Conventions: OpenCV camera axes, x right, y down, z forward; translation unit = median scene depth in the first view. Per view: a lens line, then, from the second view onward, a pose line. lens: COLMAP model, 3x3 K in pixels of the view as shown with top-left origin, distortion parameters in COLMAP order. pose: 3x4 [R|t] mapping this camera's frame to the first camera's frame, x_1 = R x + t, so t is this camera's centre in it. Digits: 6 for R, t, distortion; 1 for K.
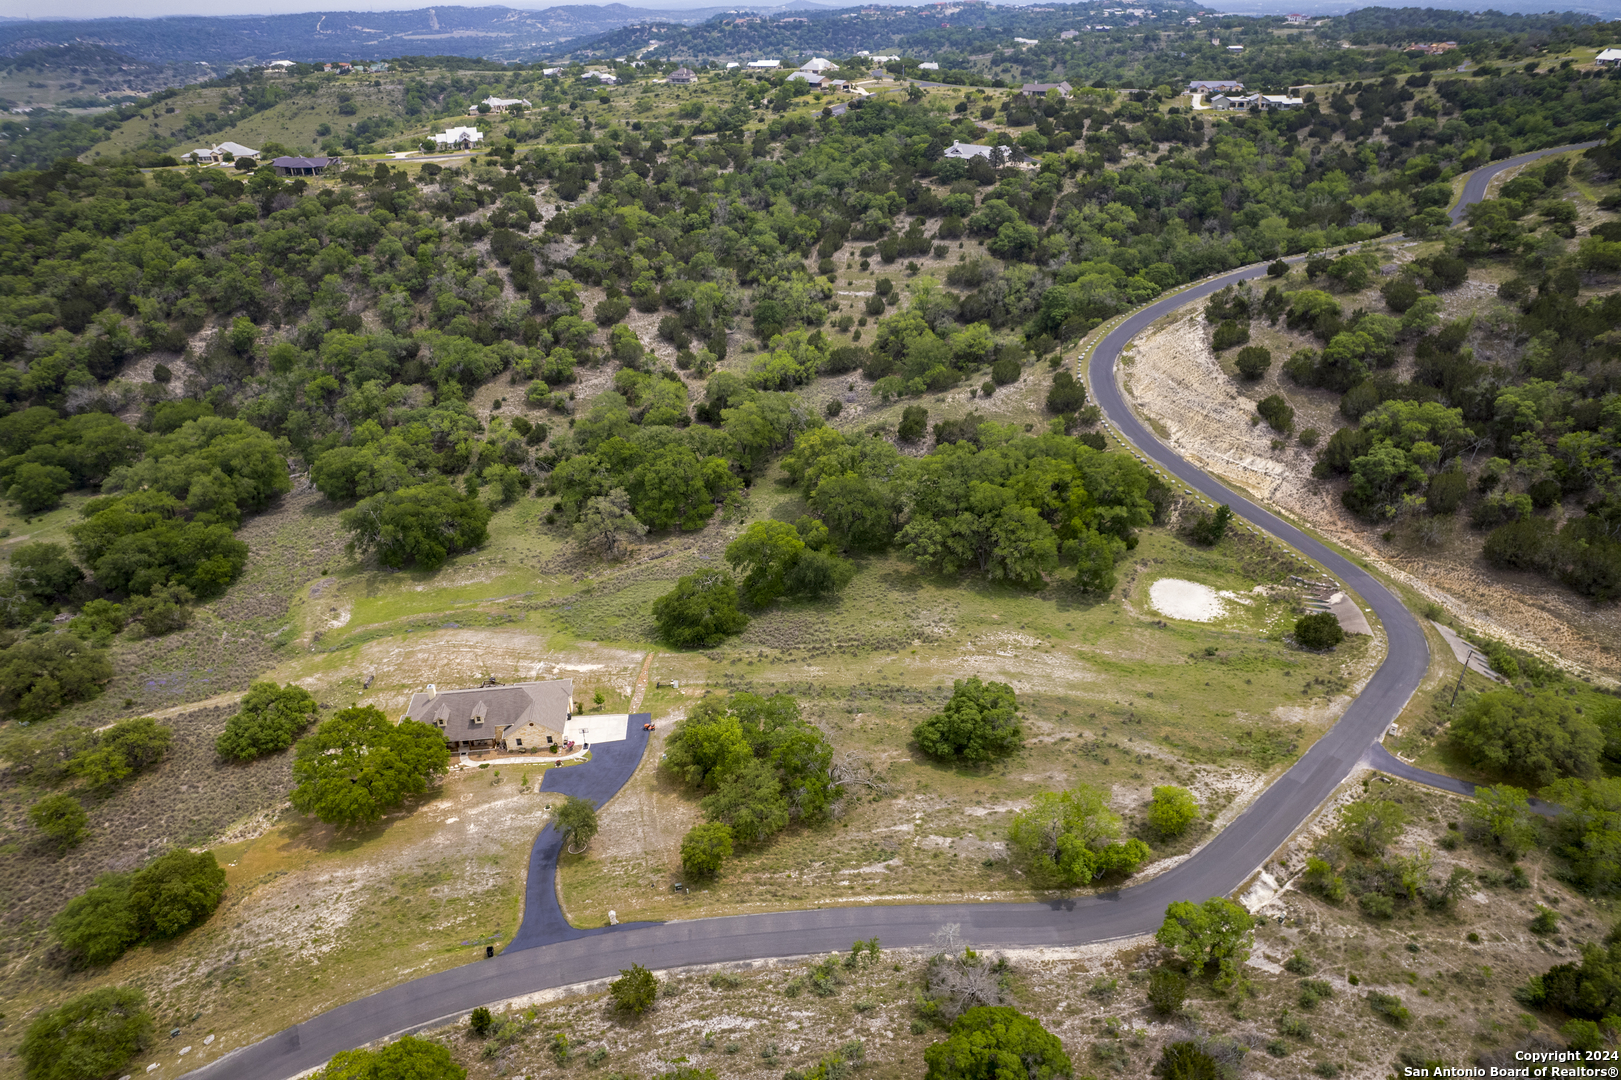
lens RADIAL K [[1030.3, 0, 807.1], [0, 1030.3, 559.5], [0, 0, 1]] dist [-0.086120, 0.076947]
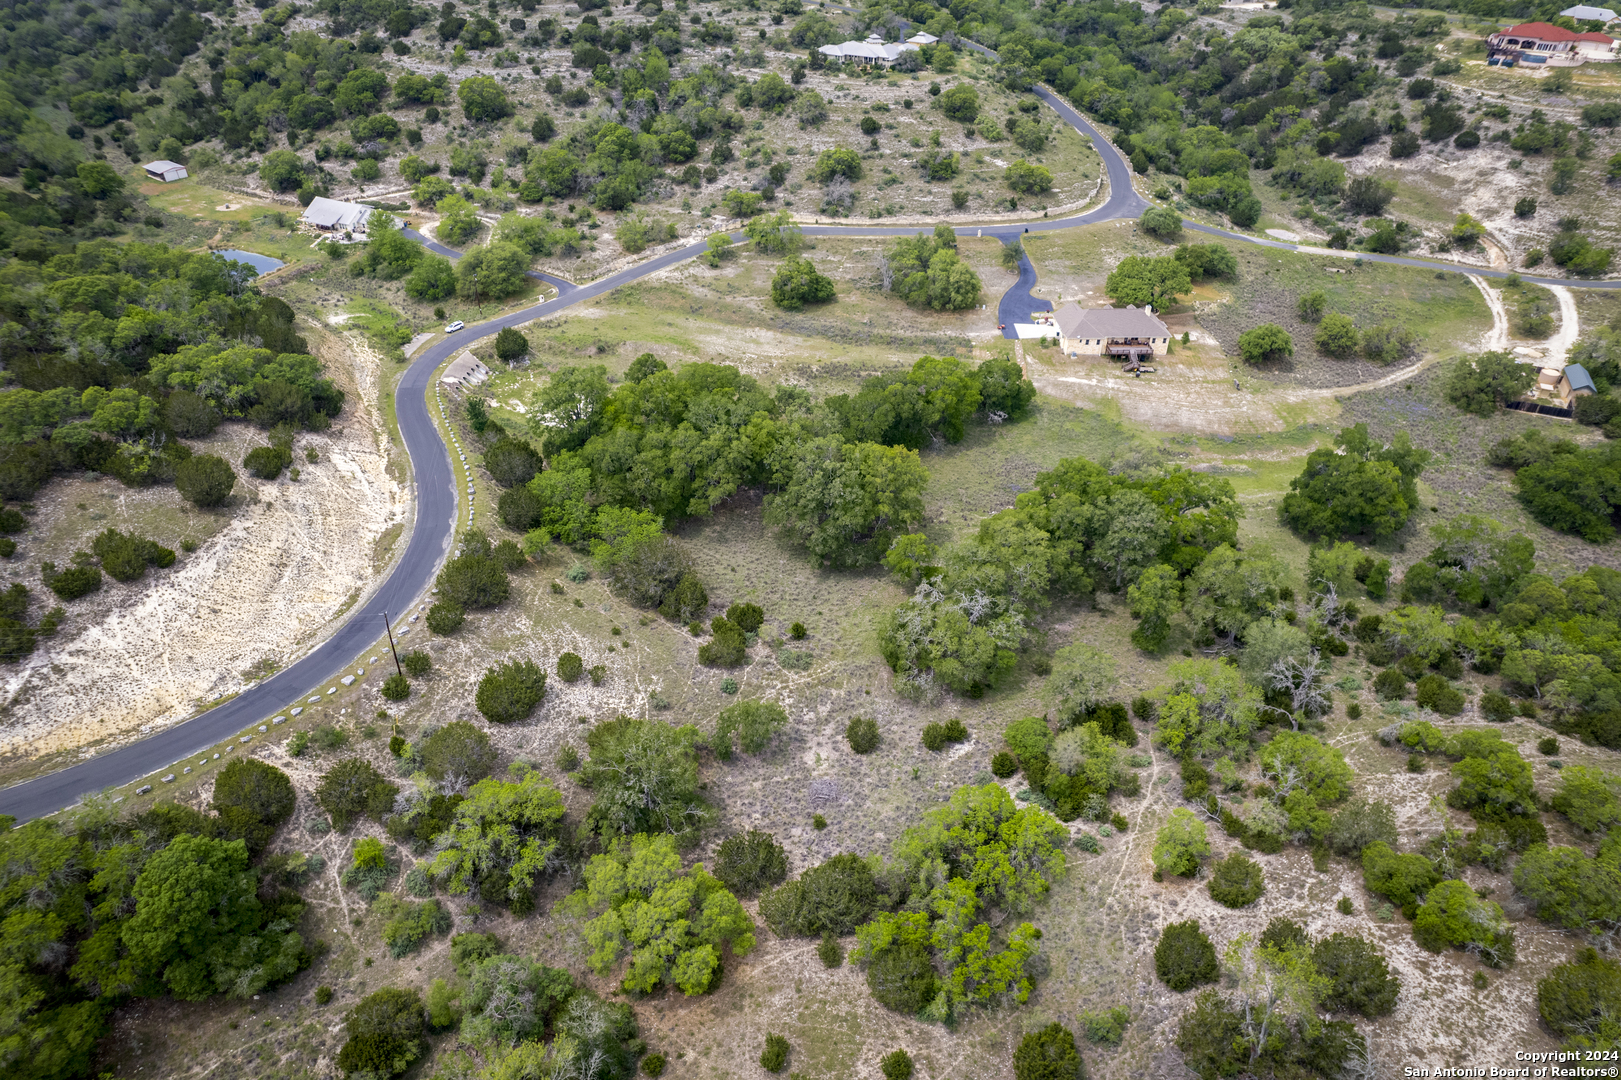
lens RADIAL K [[1030.3, 0, 807.1], [0, 1030.3, 559.5], [0, 0, 1]] dist [-0.086120, 0.076947]
pose [[-0.998553, -0.020283, 0.049809, 0.042619], [0.037436, 0.402796, 0.914524, -0.863068], [-0.038612, 0.915065, -0.401454, 1.509774]]
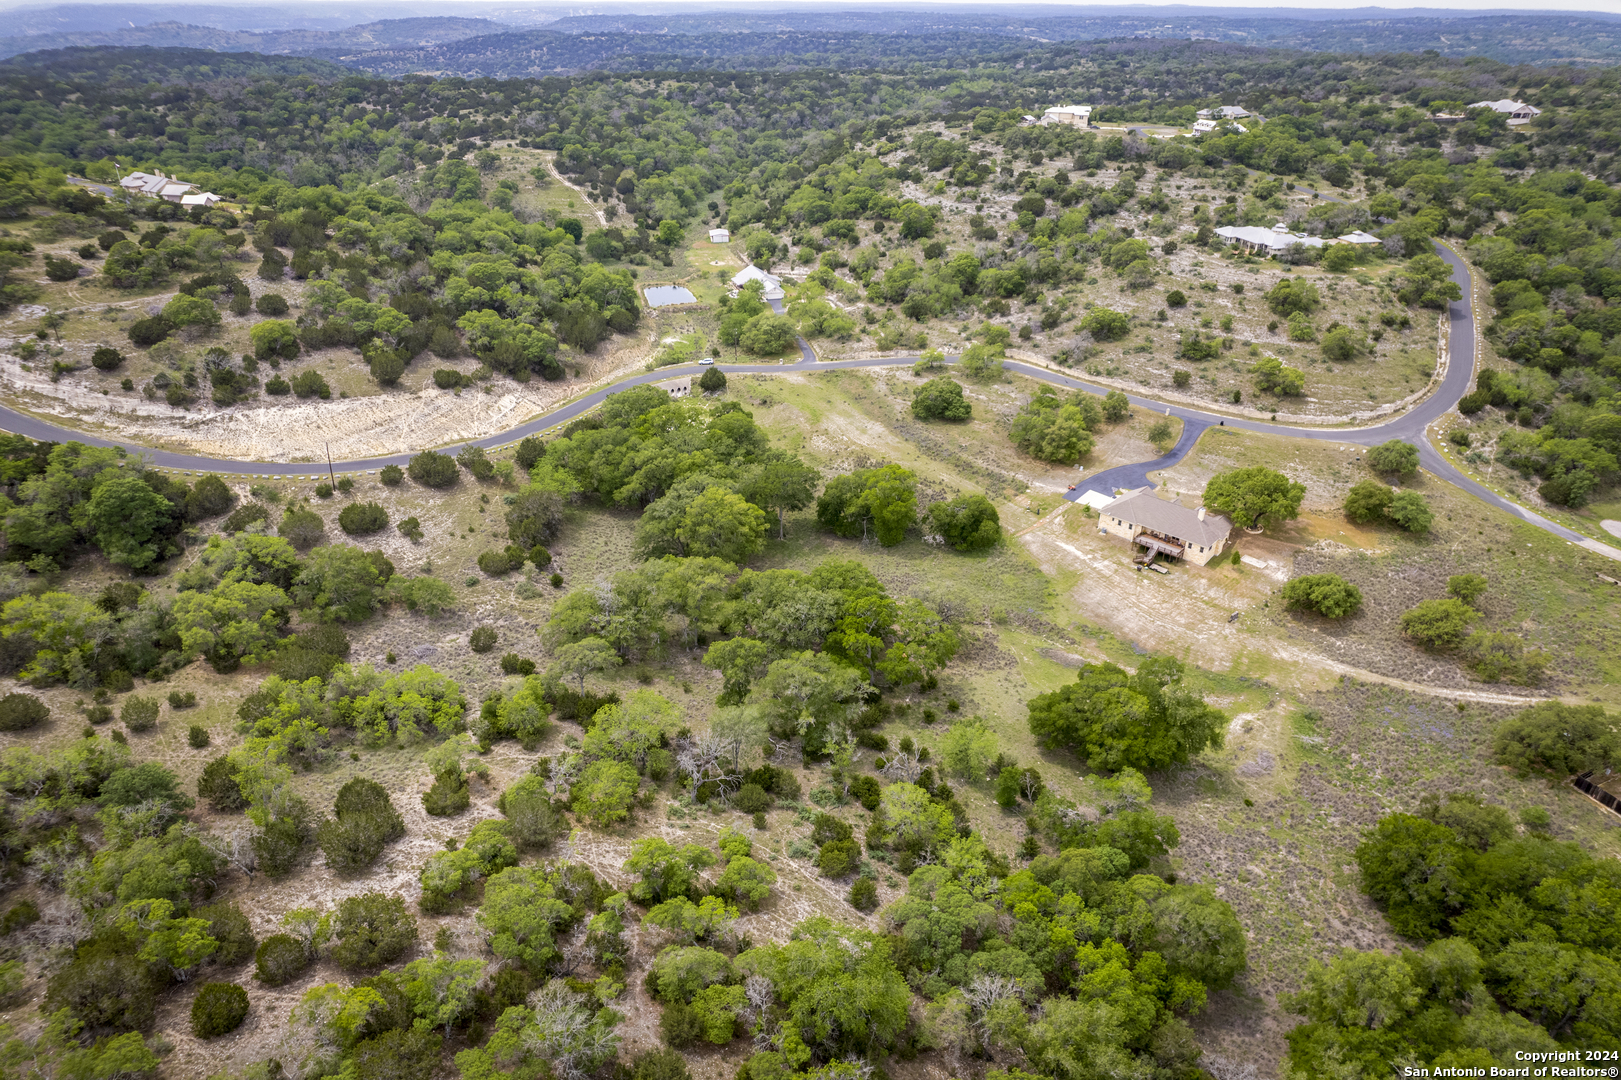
lens RADIAL K [[1030.3, 0, 807.1], [0, 1030.3, 559.5], [0, 0, 1]] dist [-0.086120, 0.076947]
pose [[-0.666751, -0.346954, 0.659595, -0.724128], [0.374769, 0.608908, 0.699127, -0.764439], [-0.644198, 0.713340, -0.275963, 1.357003]]
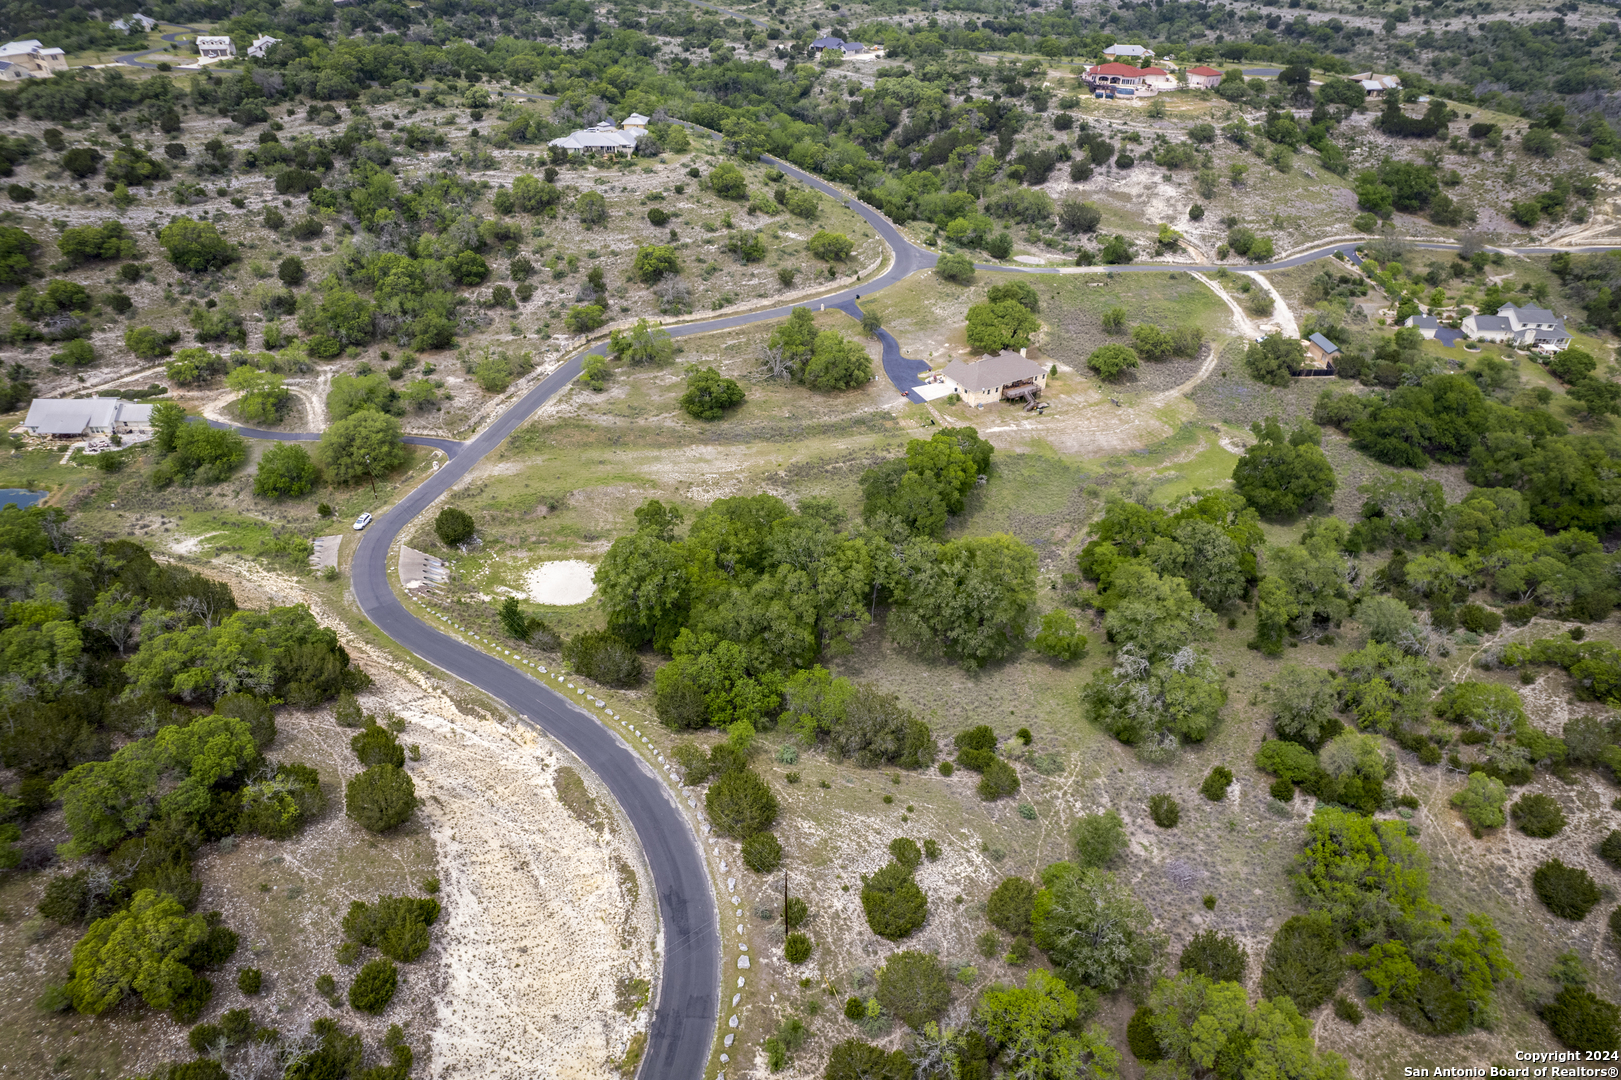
lens RADIAL K [[1030.3, 0, 807.1], [0, 1030.3, 559.5], [0, 0, 1]] dist [-0.086120, 0.076947]
pose [[-0.910271, 0.242953, -0.335232, 0.458750], [-0.197925, 0.455822, 0.867785, -0.843675], [0.363637, 0.856271, -0.366836, 1.362992]]
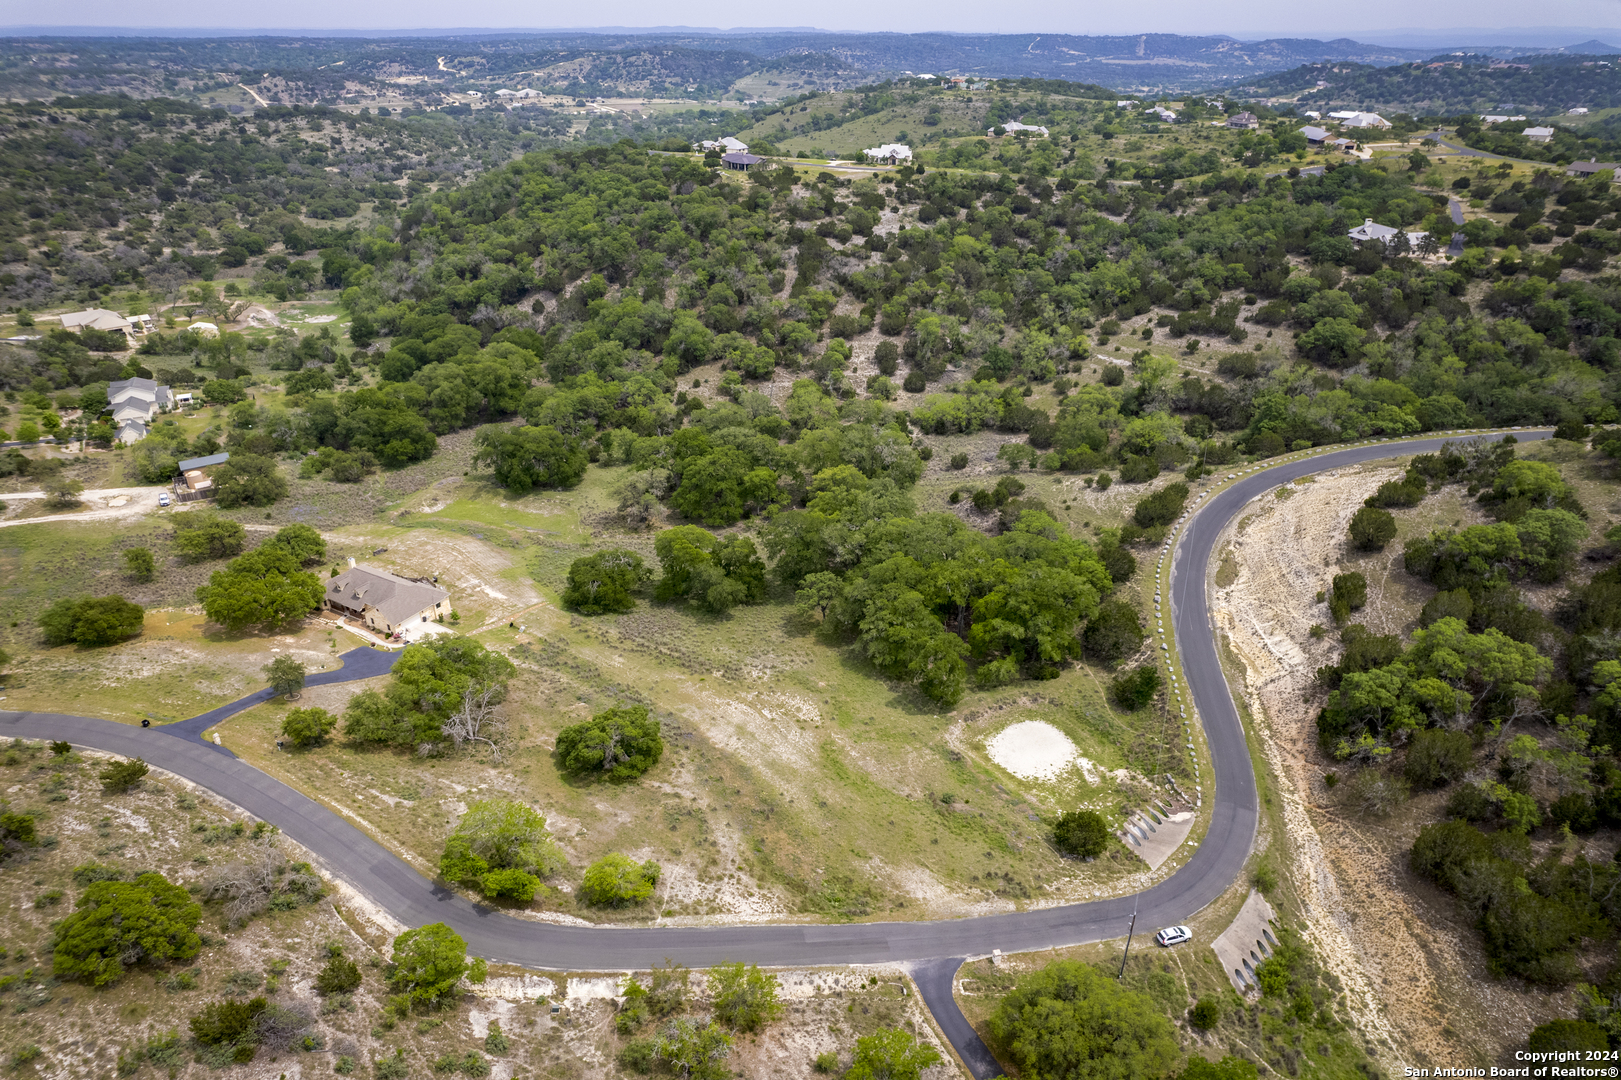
lens RADIAL K [[1030.3, 0, 807.1], [0, 1030.3, 559.5], [0, 0, 1]] dist [-0.086120, 0.076947]
pose [[0.810093, 0.296928, -0.505552, 0.575143], [-0.307404, 0.949356, 0.065007, -0.104883], [0.499251, 0.102747, 0.860344, 0.137274]]
